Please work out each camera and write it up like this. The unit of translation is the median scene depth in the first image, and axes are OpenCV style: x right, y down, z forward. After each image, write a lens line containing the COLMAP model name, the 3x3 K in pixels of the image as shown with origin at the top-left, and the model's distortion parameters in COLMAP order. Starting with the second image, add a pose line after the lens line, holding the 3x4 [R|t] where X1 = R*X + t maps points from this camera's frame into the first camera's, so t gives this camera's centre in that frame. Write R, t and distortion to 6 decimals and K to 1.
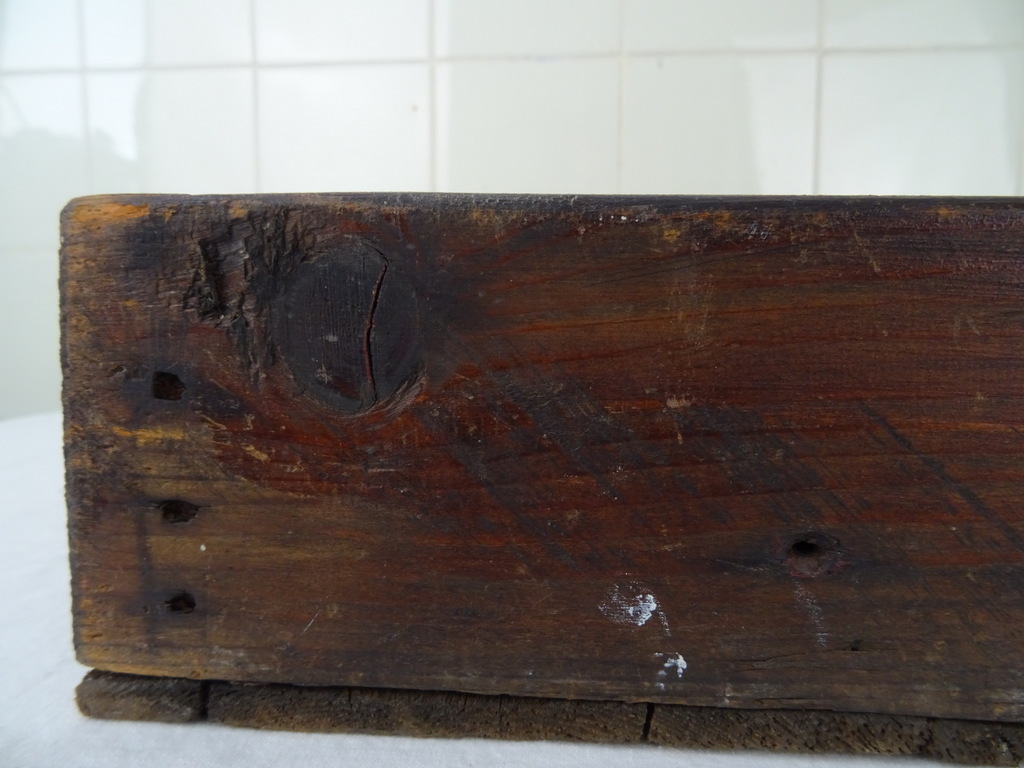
lens RADIAL K [[723.5, 0, 512.5], [0, 723.5, 388.7], [0, 0, 1]] dist [0.007993, -0.022981]
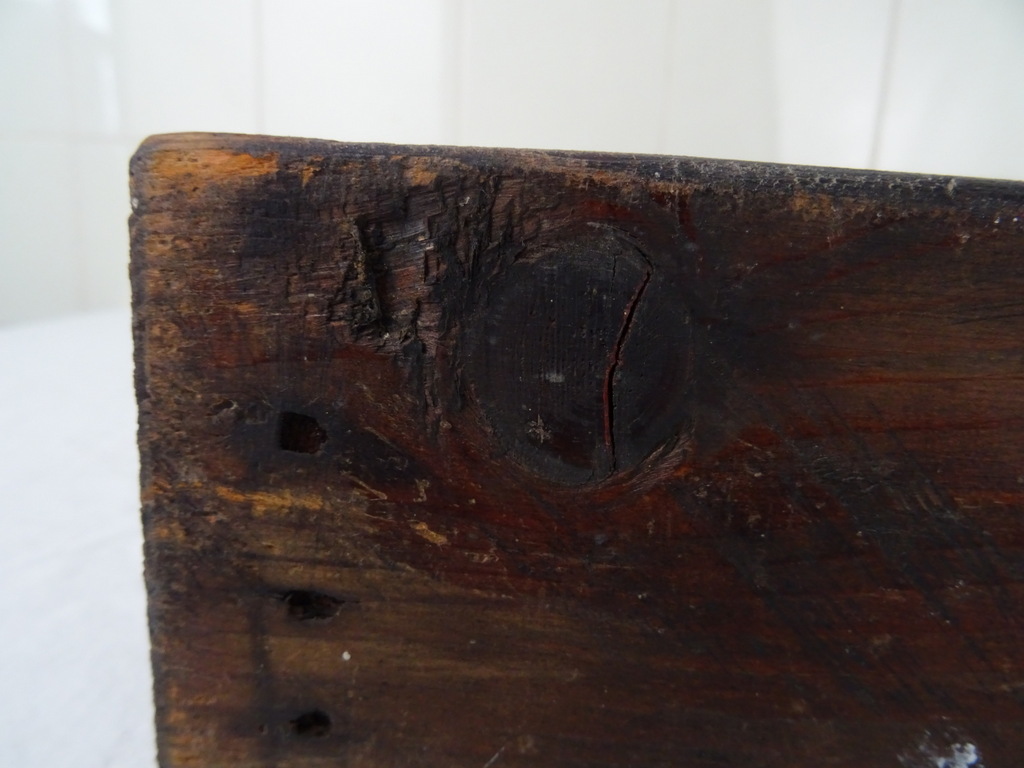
lens RADIAL K [[723.5, 0, 512.5], [0, 723.5, 388.7], [0, 0, 1]] dist [0.007993, -0.022981]
pose [[0.998589, 0.040639, 0.034189, -0.308517], [-0.044816, 0.990245, 0.131935, -0.144611], [-0.028494, -0.133281, 0.990669, 0.337053]]
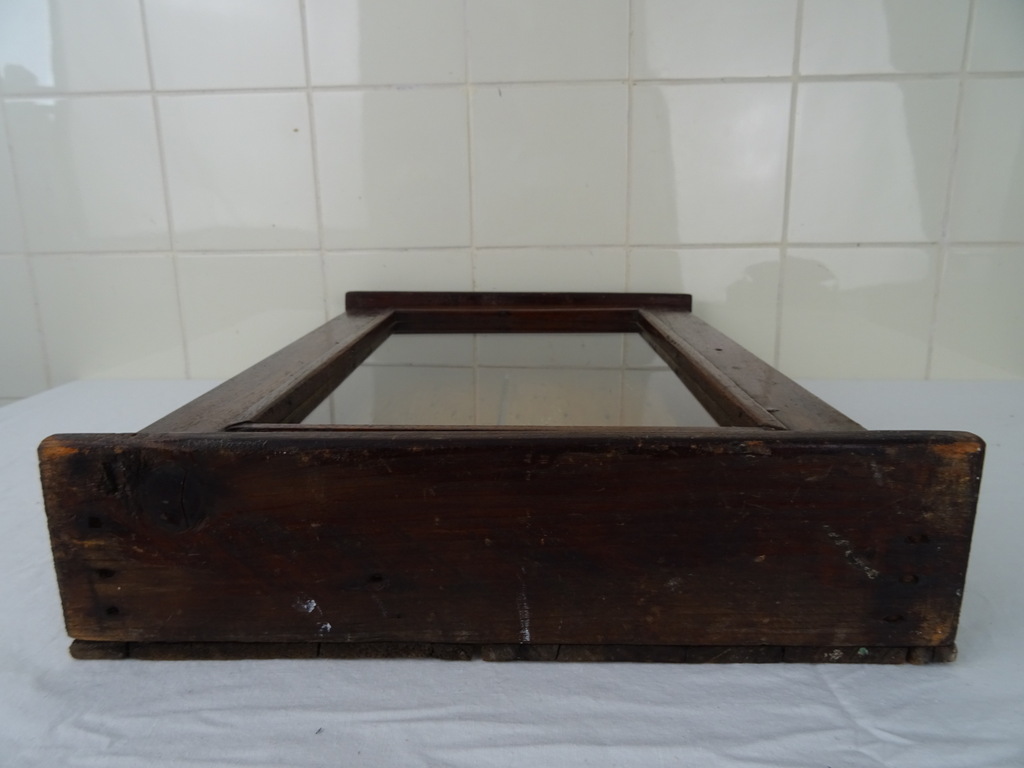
lens RADIAL K [[723.5, 0, 512.5], [0, 723.5, 388.7], [0, 0, 1]] dist [0.007993, -0.022981]
pose [[0.998006, -0.034856, 0.052625, 0.739385], [0.026722, 0.988619, 0.148047, -0.732954], [-0.057186, -0.146346, 0.987579, -1.279608]]
